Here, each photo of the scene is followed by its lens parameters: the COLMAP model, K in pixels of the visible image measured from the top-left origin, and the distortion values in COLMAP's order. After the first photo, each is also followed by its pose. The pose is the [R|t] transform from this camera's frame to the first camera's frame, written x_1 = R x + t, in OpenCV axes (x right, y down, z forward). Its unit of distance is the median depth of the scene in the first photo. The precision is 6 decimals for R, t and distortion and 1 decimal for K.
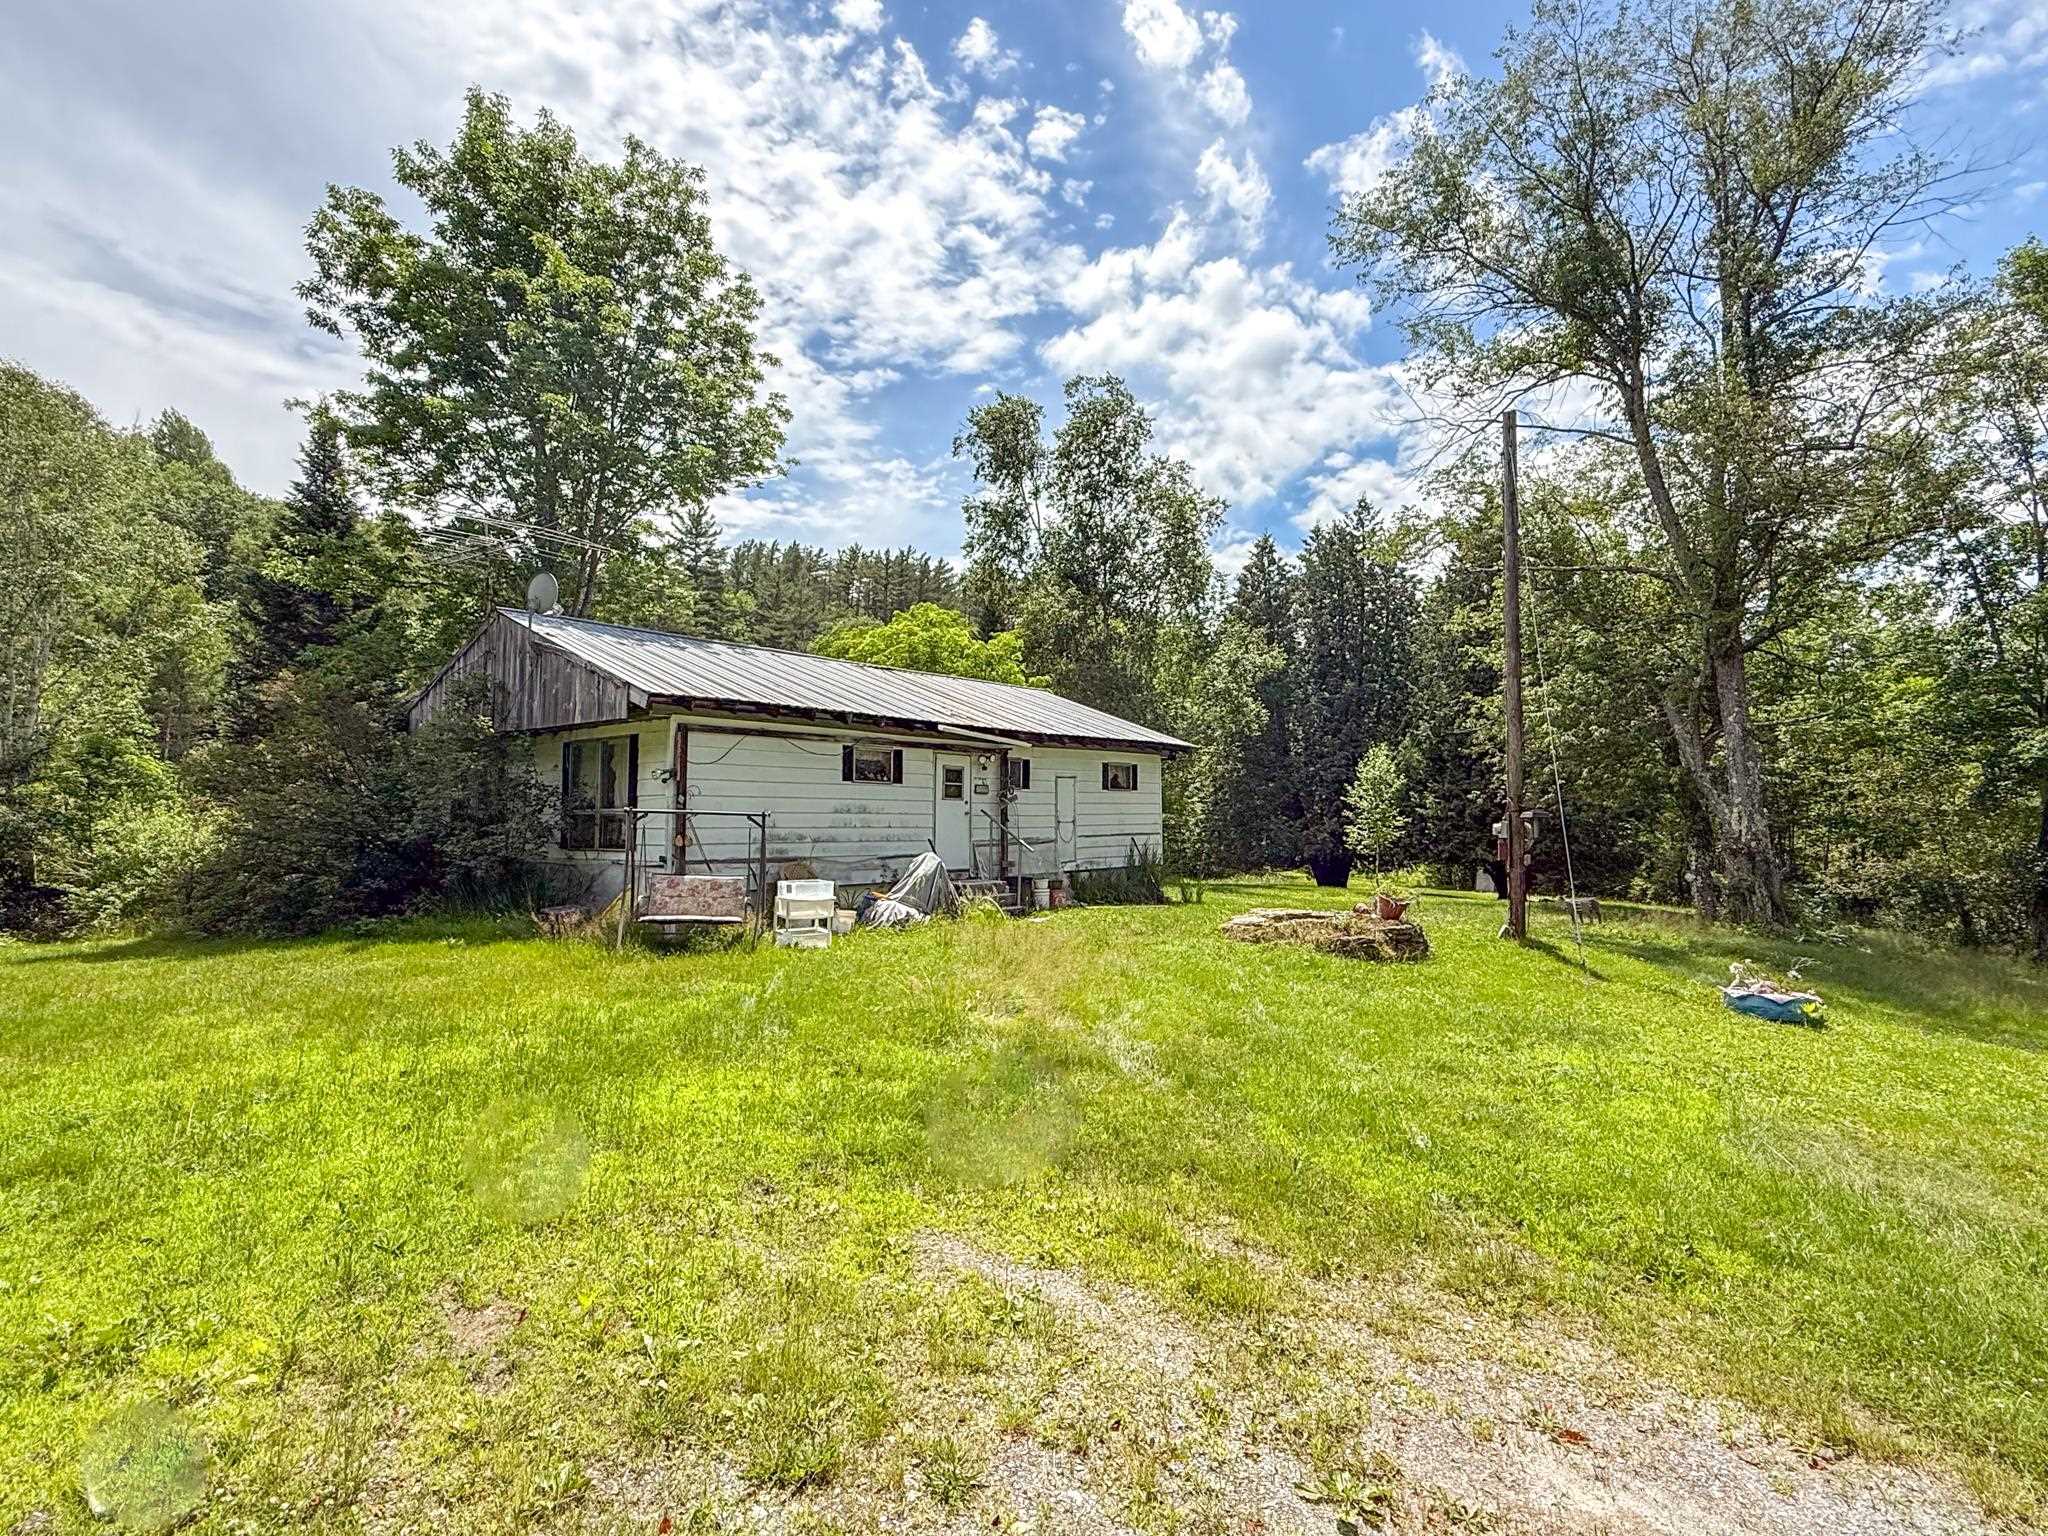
lens RADIAL K [[949.0, 0, 1025.1], [0, 949.0, 761.4], [0, 0, 1]] dist [-0.002989, -0.000238]
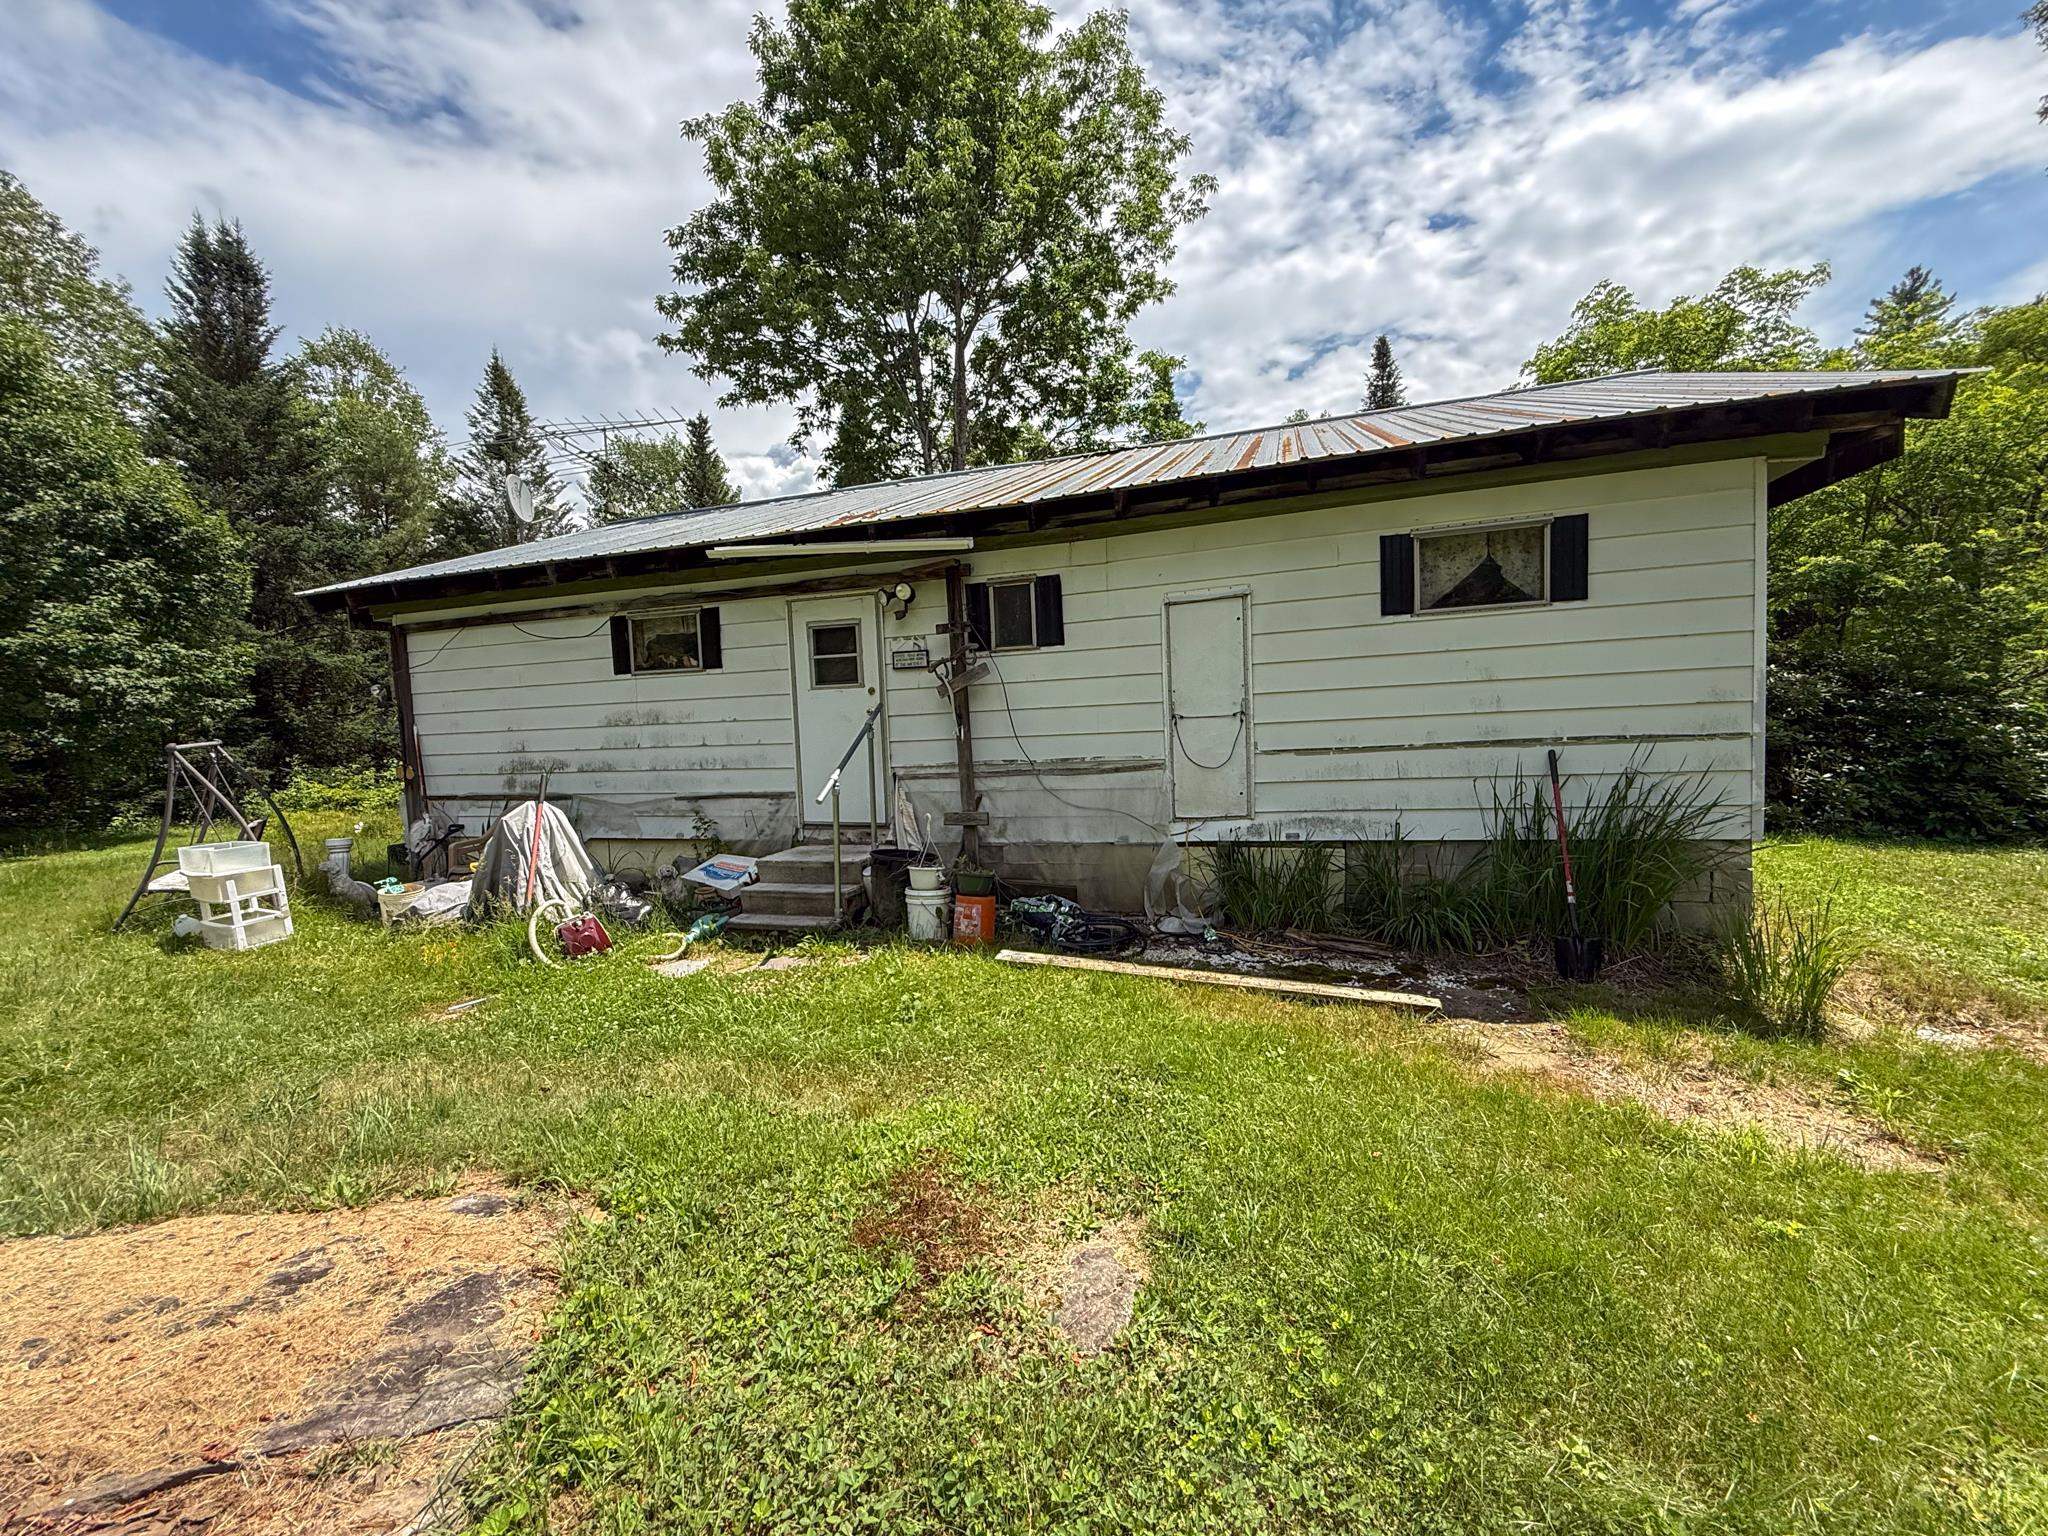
lens RADIAL K [[825.7, 0, 1023.5], [0, 825.7, 763.6], [0, 0, 1]] dist [-0.013192, -0.000081]
pose [[0.390403, 0.026858, -0.920252, 0.369584], [0.096821, 0.992834, 0.070052, 0.059698], [0.915539, -0.116448, 0.385005, 0.916149]]
